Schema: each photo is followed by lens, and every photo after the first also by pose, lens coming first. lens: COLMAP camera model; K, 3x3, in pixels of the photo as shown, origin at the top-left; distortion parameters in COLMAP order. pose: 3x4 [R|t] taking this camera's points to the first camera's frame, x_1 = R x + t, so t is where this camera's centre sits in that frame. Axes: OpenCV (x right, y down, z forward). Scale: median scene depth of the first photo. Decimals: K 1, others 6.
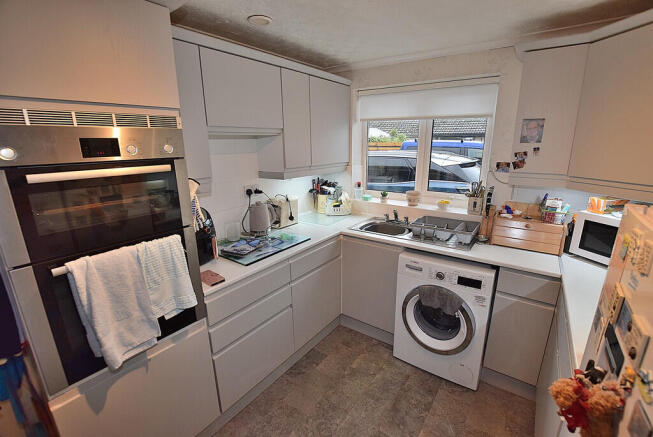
lens RADIAL K [[299.9, 0, 326.5], [0, 299.9, 218.5], [0, 0, 1]] dist [-0.002897, -0.000264]
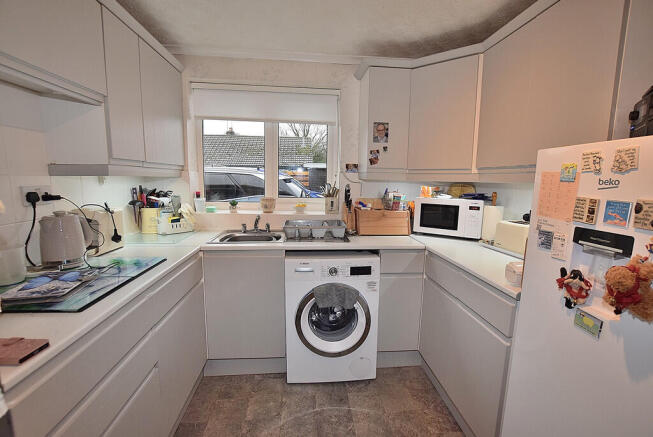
lens RADIAL K [[299.9, 0, 326.5], [0, 299.9, 218.5], [0, 0, 1]] dist [-0.002897, -0.000264]
pose [[0.757987, -0.066448, 0.648876, -0.211820], [0.142305, 0.987680, -0.065090, 0.071086], [-0.636557, 0.141676, 0.758105, 0.224124]]
